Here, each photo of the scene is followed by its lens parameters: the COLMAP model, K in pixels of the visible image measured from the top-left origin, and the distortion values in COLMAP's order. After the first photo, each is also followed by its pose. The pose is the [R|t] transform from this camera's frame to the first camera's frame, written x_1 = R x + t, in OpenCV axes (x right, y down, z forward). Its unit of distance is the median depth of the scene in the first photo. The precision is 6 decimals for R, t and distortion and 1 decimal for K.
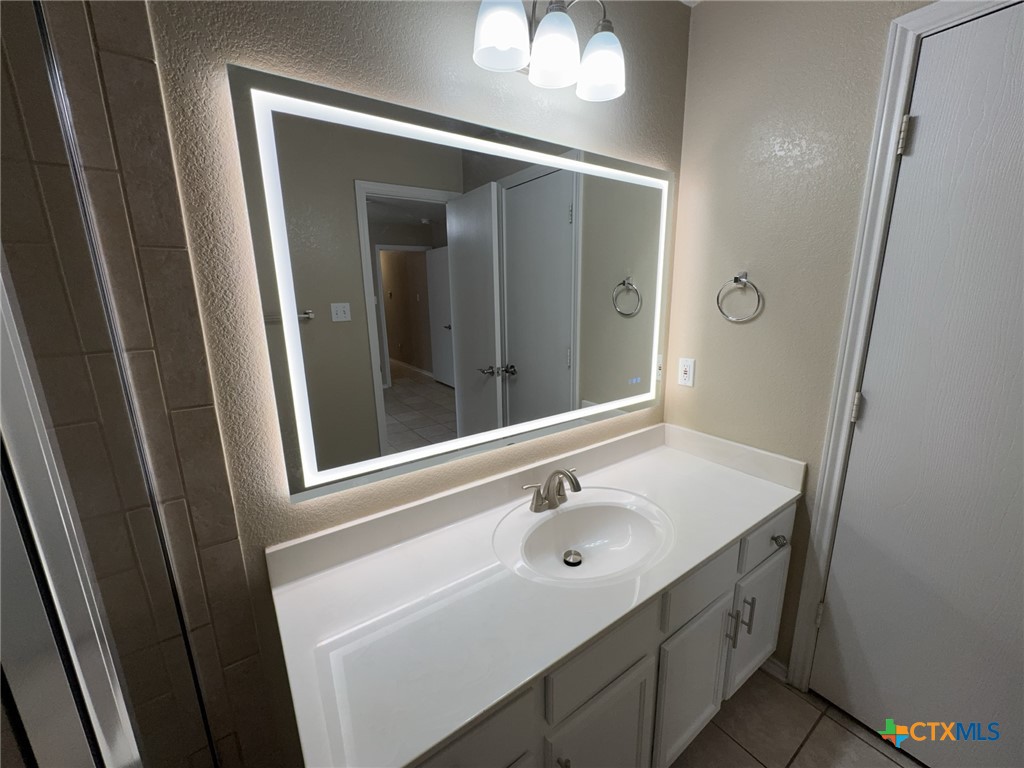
lens RADIAL K [[411.7, 0, 510.5], [0, 411.7, 381.9], [0, 0, 1]] dist [0.002654, -0.000007]
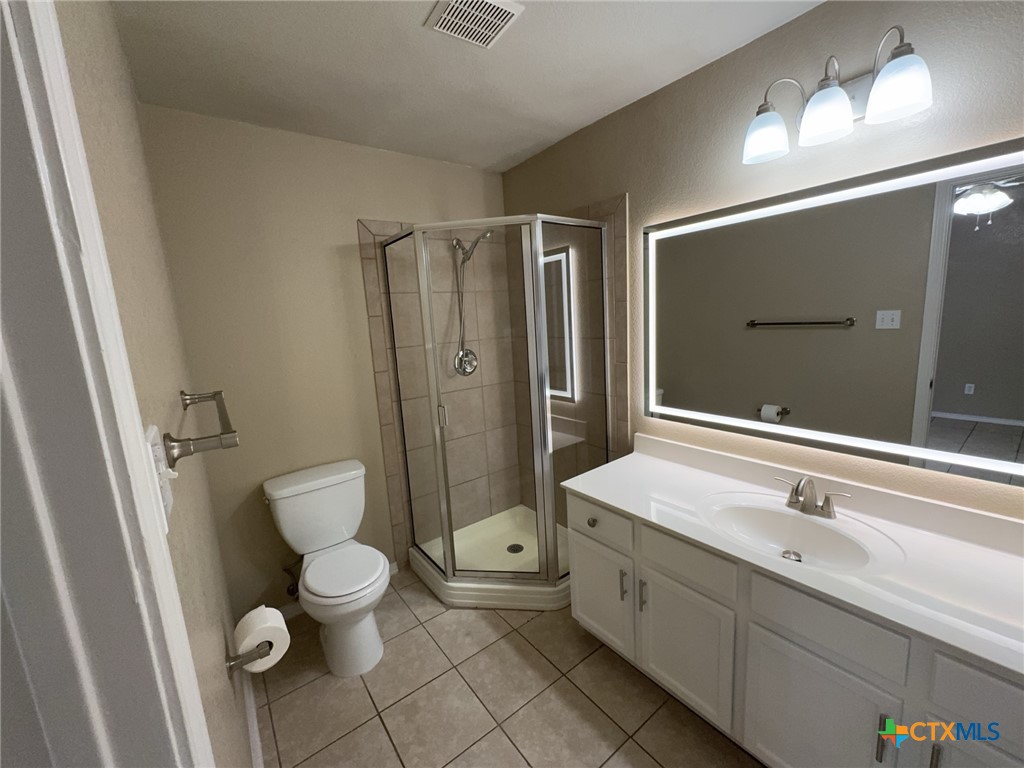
lens RADIAL K [[411.7, 0, 508.9], [0, 411.7, 381.4], [0, 0, 1]] dist [0.002654, -0.000007]
pose [[0.040218, 0.180037, -0.982837, 1.280477], [-0.159459, 0.972183, 0.171560, -0.112895], [0.986385, 0.149822, 0.067808, 0.116753]]
